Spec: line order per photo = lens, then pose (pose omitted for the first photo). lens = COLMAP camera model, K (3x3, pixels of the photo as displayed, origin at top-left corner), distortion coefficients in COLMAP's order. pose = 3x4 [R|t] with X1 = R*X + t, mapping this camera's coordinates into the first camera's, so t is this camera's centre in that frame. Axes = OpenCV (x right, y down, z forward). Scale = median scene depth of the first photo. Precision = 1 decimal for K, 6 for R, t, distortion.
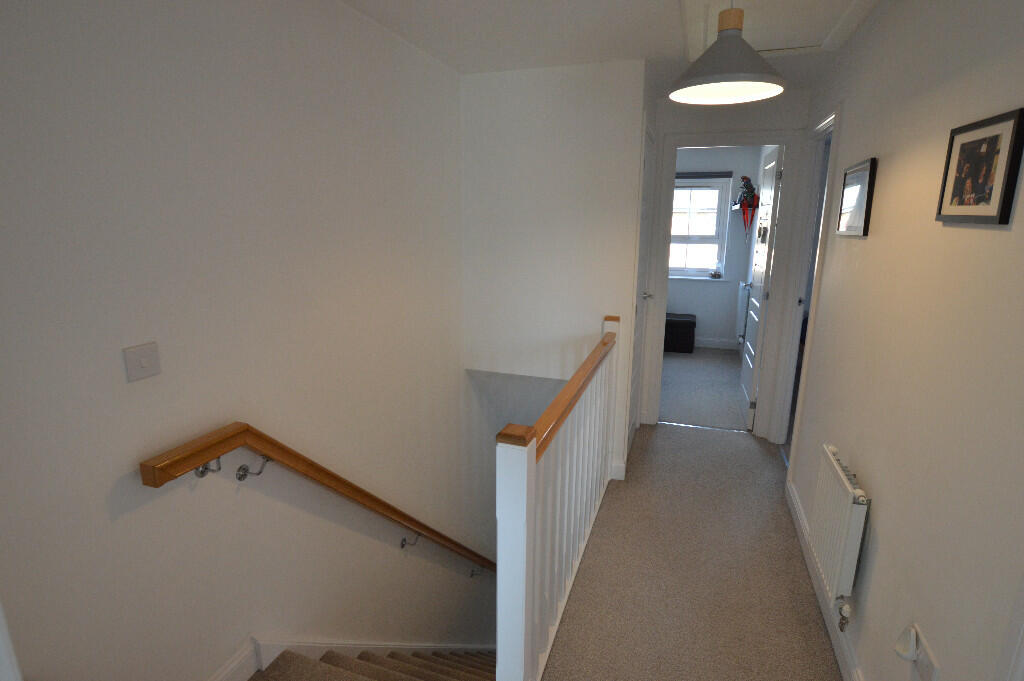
lens RADIAL K [[529.4, 0, 511.0], [0, 529.4, 344.6], [0, 0, 1]] dist [-0.027840, 0.001309]
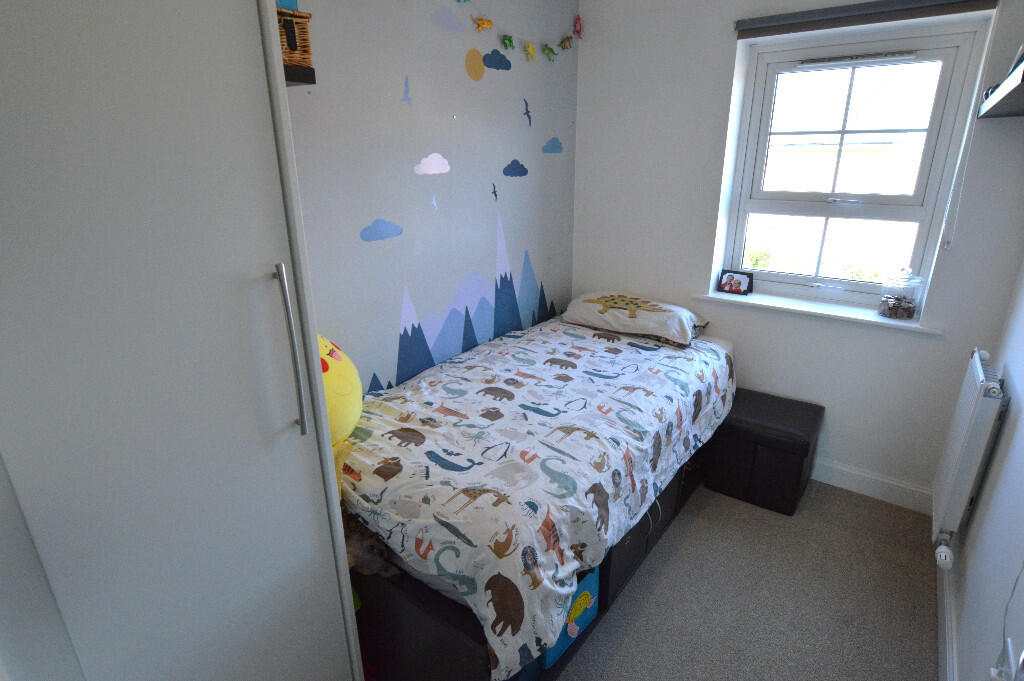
lens RADIAL K [[526.1, 0, 513.0], [0, 526.1, 327.3], [0, 0, 1]] dist [0.001149, 0.000584]
pose [[0.944615, 0.093906, -0.314458, 0.251993], [-0.064933, 0.992725, 0.101398, -0.137880], [0.321692, -0.075364, 0.943840, 0.569589]]
